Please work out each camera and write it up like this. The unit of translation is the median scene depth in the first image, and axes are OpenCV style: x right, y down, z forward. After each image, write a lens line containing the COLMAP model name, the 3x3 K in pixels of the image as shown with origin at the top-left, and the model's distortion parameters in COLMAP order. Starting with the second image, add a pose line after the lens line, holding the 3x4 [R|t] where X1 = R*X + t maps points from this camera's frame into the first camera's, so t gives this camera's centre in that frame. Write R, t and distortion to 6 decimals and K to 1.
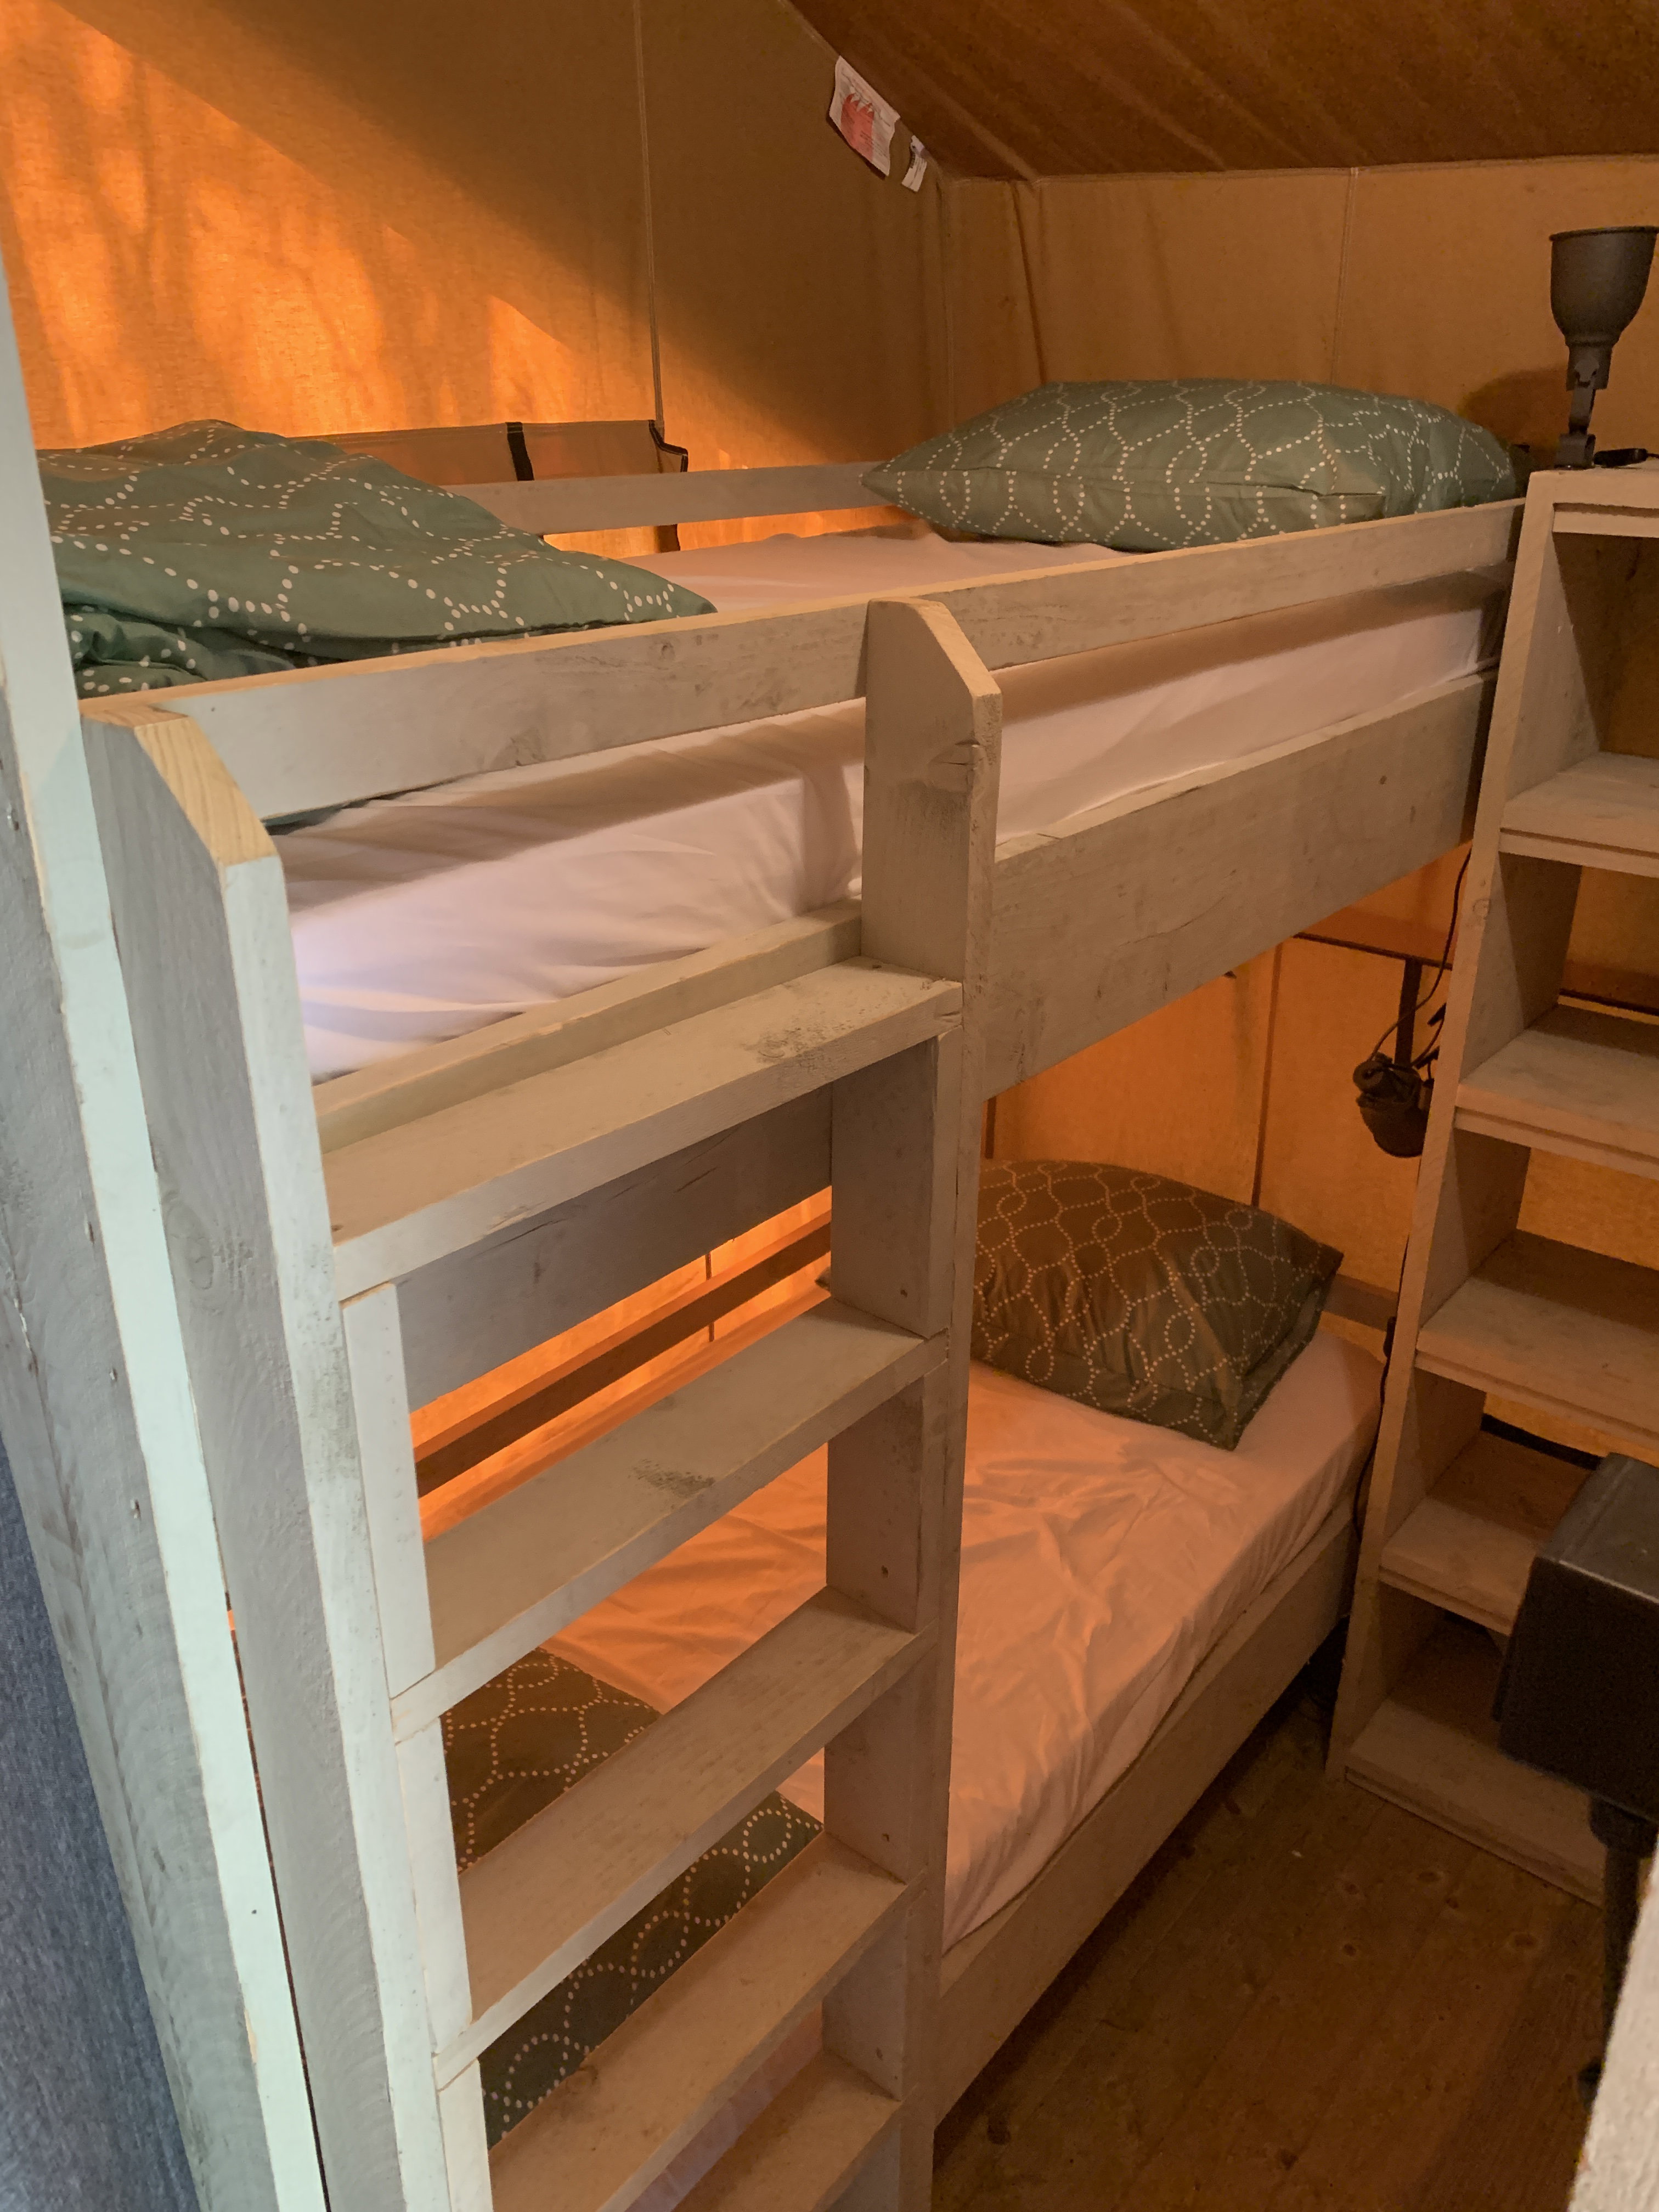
lens RADIAL K [[1675.3, 0, 840.6], [0, 1675.3, 1099.3], [0, 0, 1]] dist [0.046579, -0.047435]
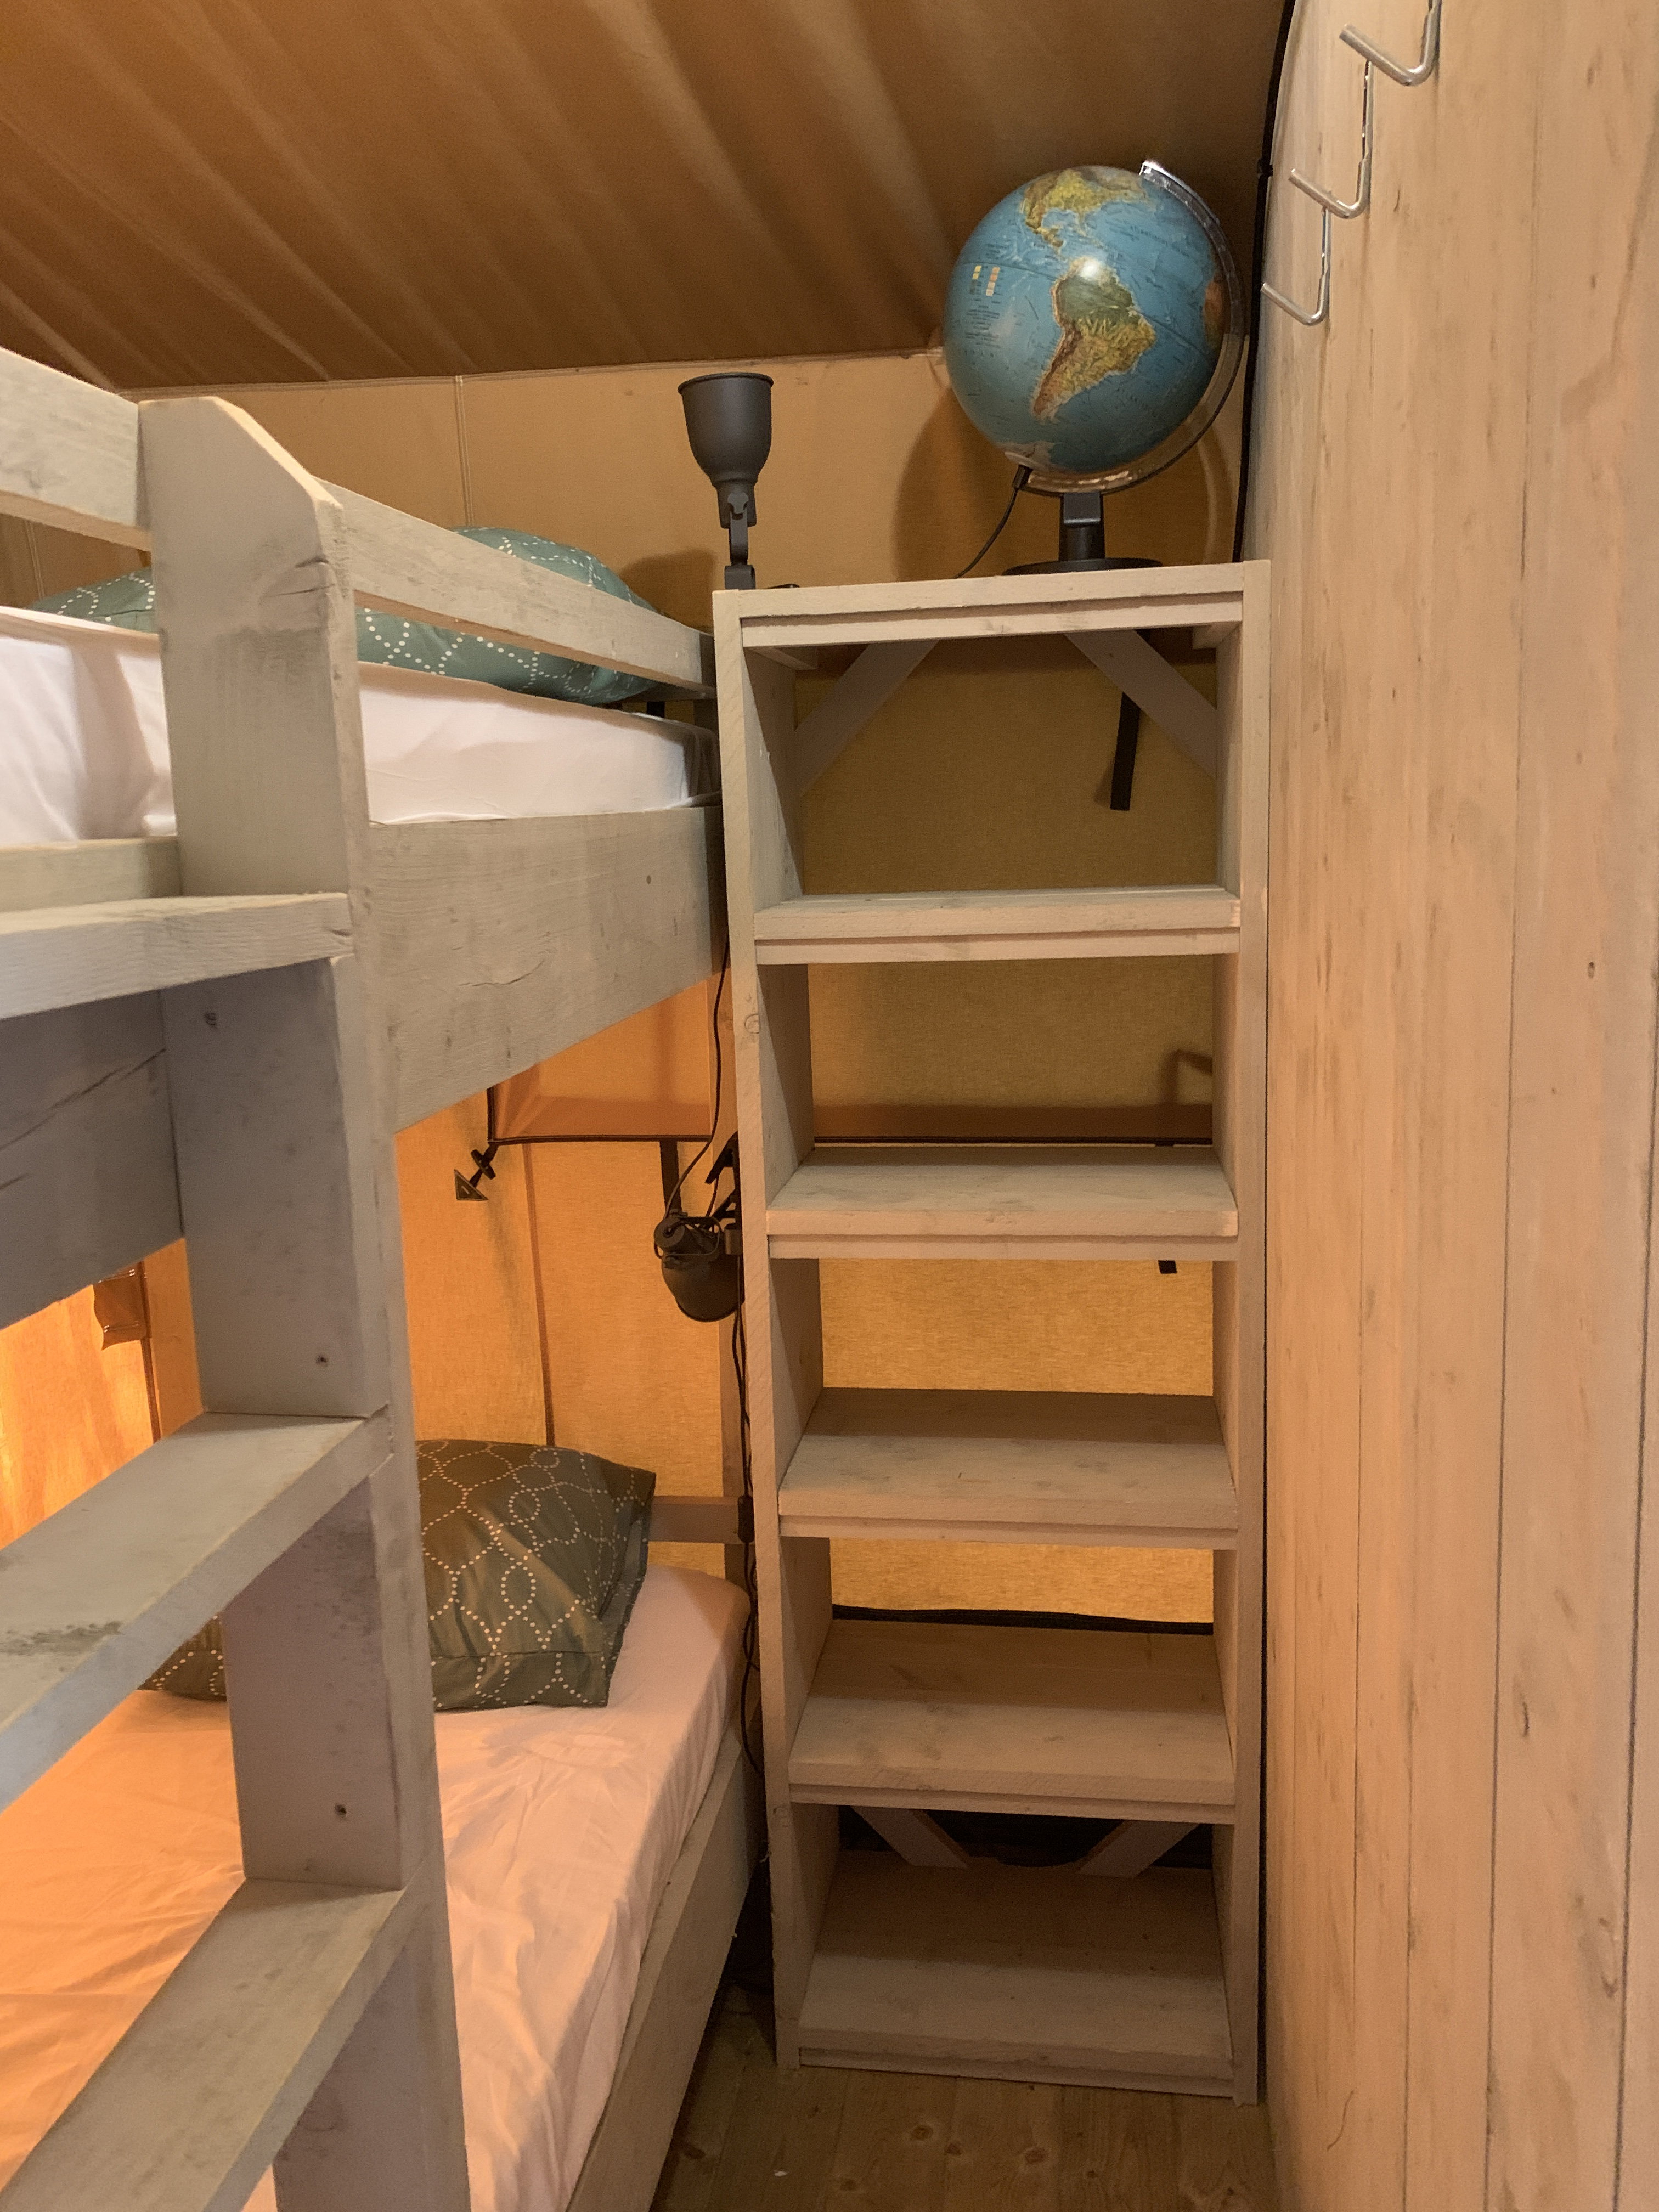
lens RADIAL K [[1675.3, 0, 807.3], [0, 1675.3, 1110.6], [0, 0, 1]] dist [0.046579, -0.047435]
pose [[0.866369, -0.124577, 0.483617, -0.060404], [0.235058, 0.956135, -0.174796, 0.097736], [-0.440627, 0.265115, 0.857649, 0.141517]]
